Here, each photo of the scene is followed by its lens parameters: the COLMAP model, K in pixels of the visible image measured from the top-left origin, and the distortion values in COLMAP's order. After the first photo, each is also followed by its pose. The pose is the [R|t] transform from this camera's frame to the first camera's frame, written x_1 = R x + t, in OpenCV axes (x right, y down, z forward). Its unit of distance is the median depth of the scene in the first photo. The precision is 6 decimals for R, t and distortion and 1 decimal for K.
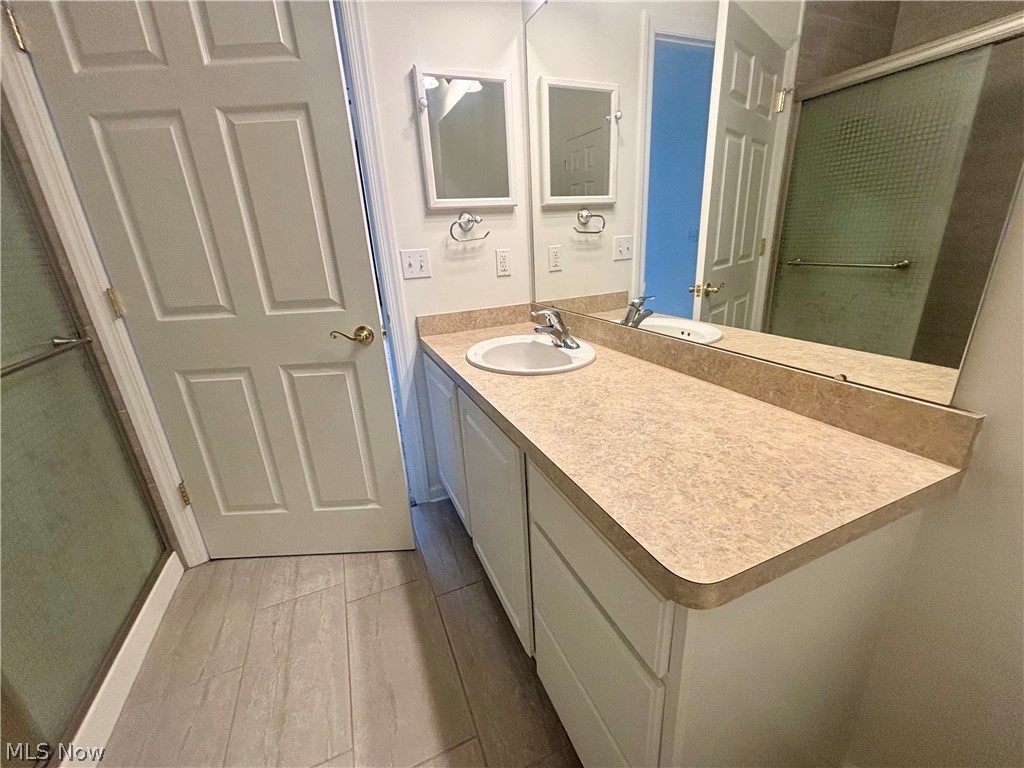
lens RADIAL K [[412.2, 0, 510.7], [0, 412.2, 381.7], [0, 0, 1]] dist [0.000340, 0.000421]
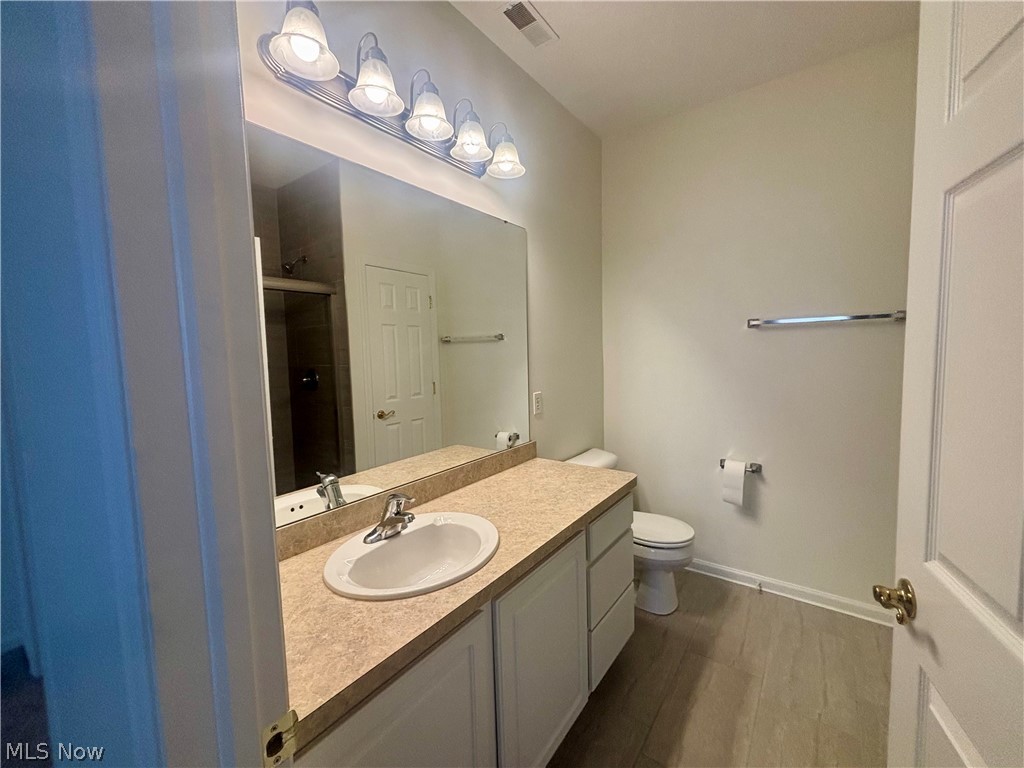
lens RADIAL K [[411.9, 0, 514.2], [0, 411.9, 383.2], [0, 0, 1]] dist [0.002954, 0.000463]
pose [[-0.510874, 0.006590, 0.859631, -0.716127], [0.335417, 0.922241, 0.192266, -0.442433], [-0.791520, 0.386559, -0.473359, 1.058956]]
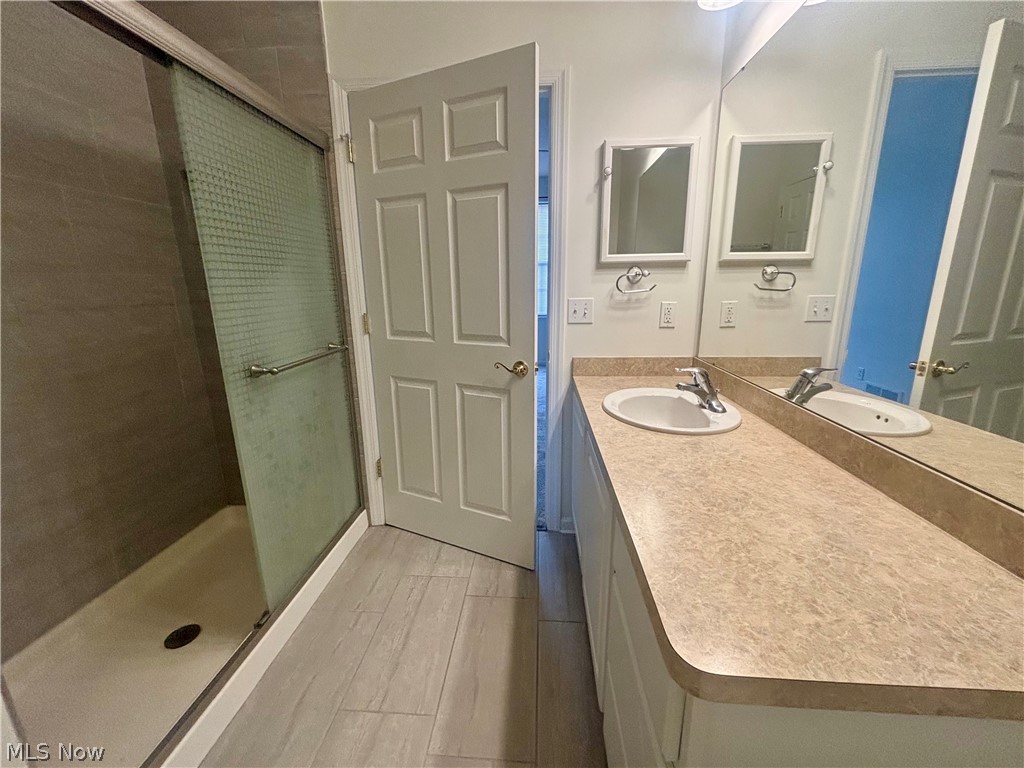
lens RADIAL K [[411.9, 0, 514.2], [0, 411.9, 383.2], [0, 0, 1]] dist [0.002954, 0.000463]
pose [[0.894318, 0.148714, -0.421994, 0.119425], [-0.182169, 0.982460, -0.039838, -0.022485], [0.408667, 0.112502, 0.905723, -0.053219]]
